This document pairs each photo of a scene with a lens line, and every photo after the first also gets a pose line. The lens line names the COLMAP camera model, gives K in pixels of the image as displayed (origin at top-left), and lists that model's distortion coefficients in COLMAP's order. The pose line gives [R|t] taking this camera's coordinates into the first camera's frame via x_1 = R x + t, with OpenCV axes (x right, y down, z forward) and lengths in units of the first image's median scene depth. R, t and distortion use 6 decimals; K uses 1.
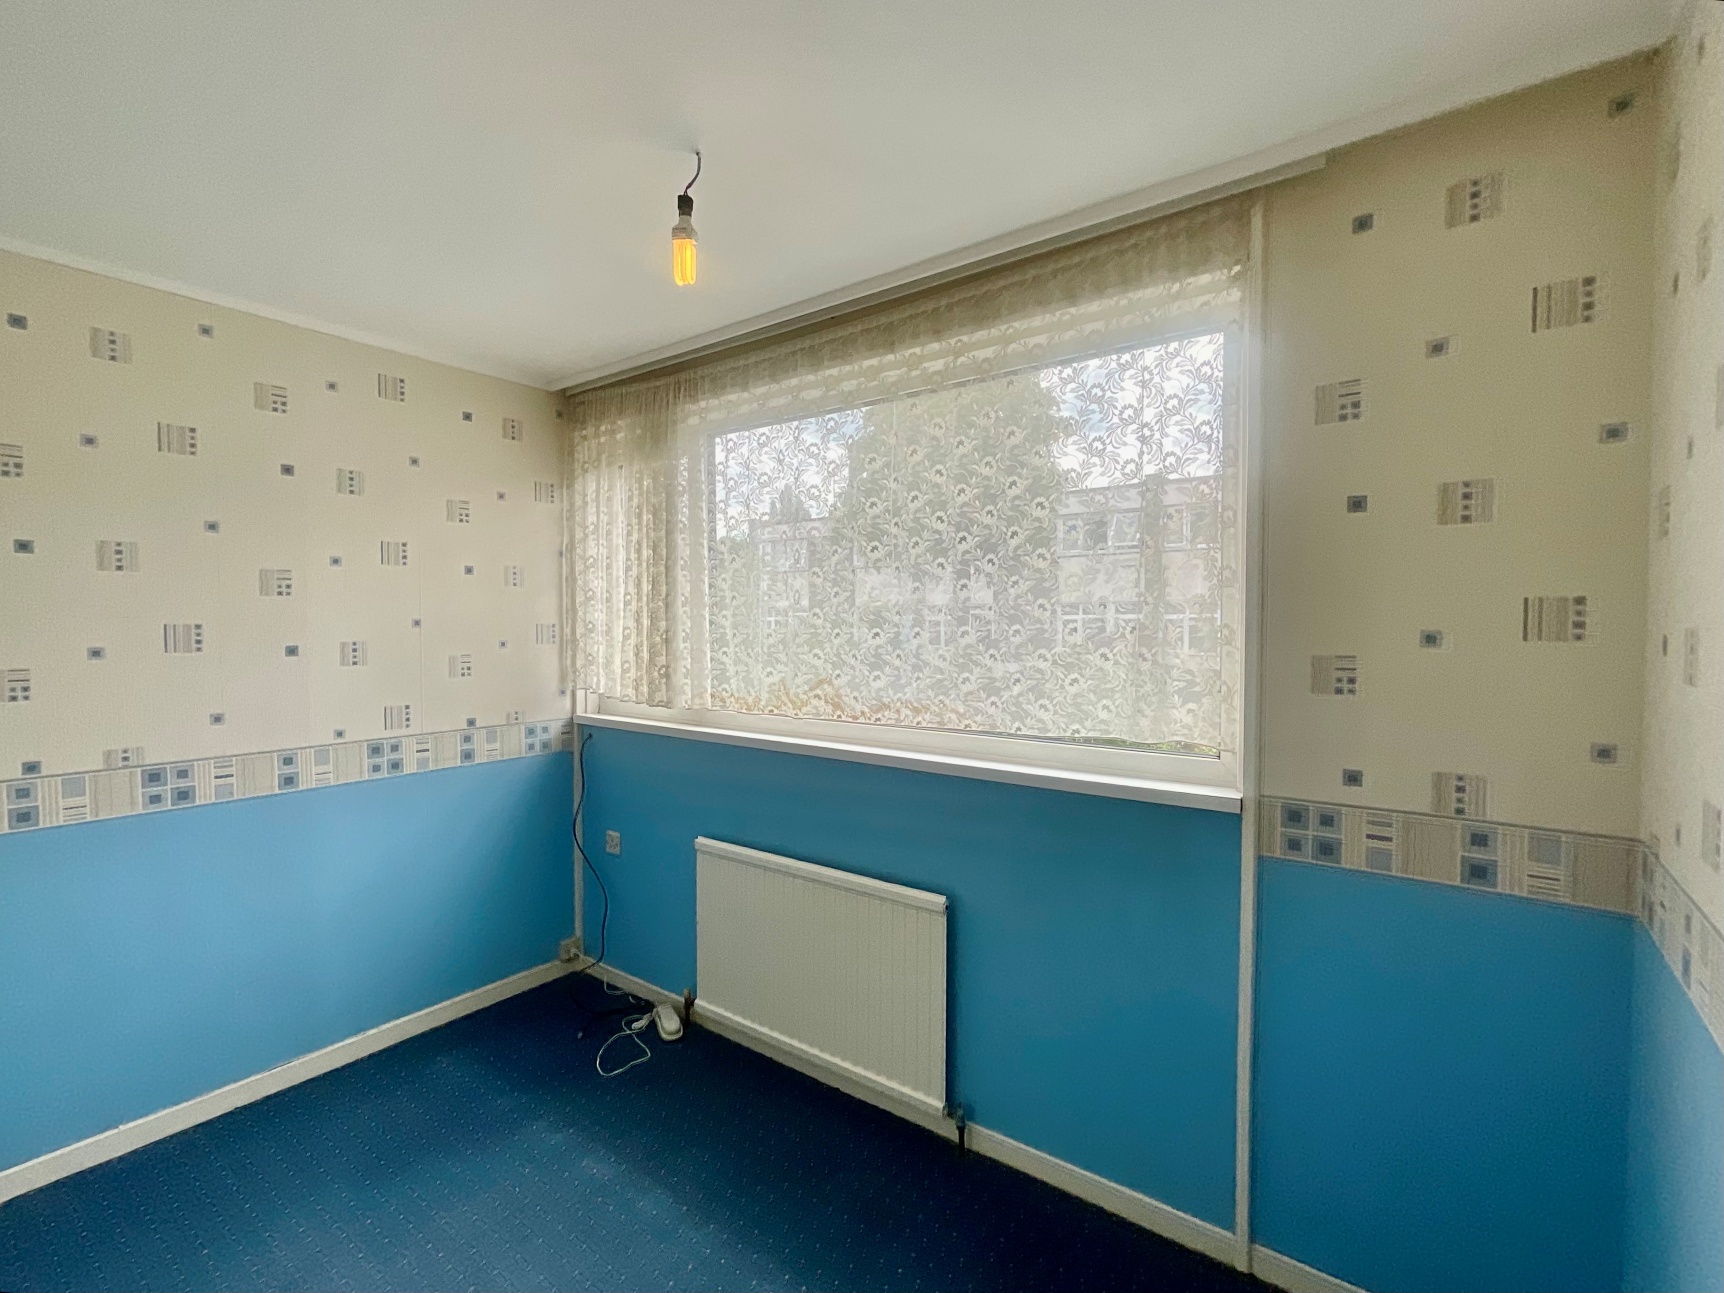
lens RADIAL K [[747.1, 0, 860.5], [0, 747.1, 647.6], [0, 0, 1]] dist [-0.002628, -0.000272]
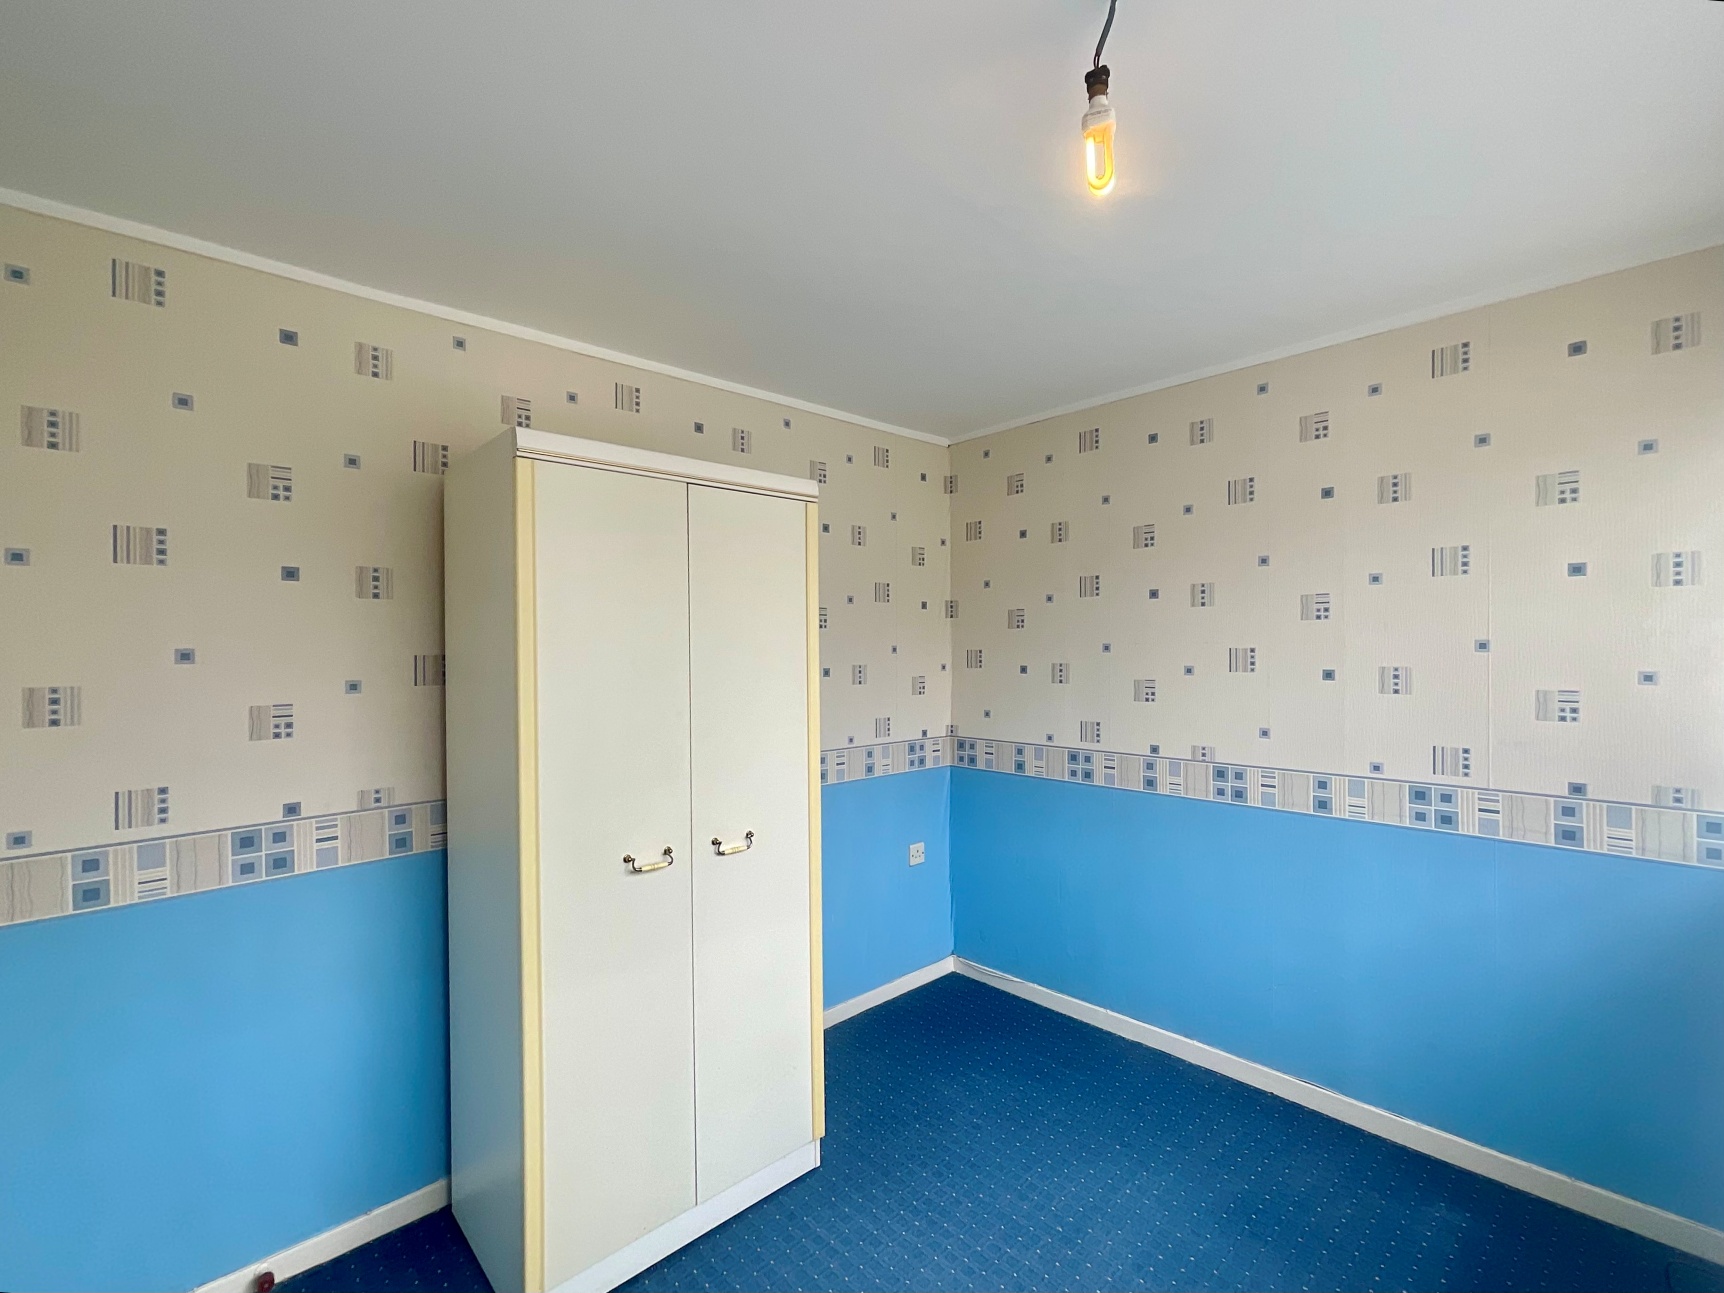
lens RADIAL K [[772.9, 0, 861.7], [0, 772.9, 662.6], [0, 0, 1]] dist [-0.000696, 0.000064]
pose [[-0.157928, 0.012536, -0.987371, 0.348183], [-0.031698, 0.999340, 0.017758, -0.010165], [0.986942, 0.034103, -0.157426, 0.548874]]
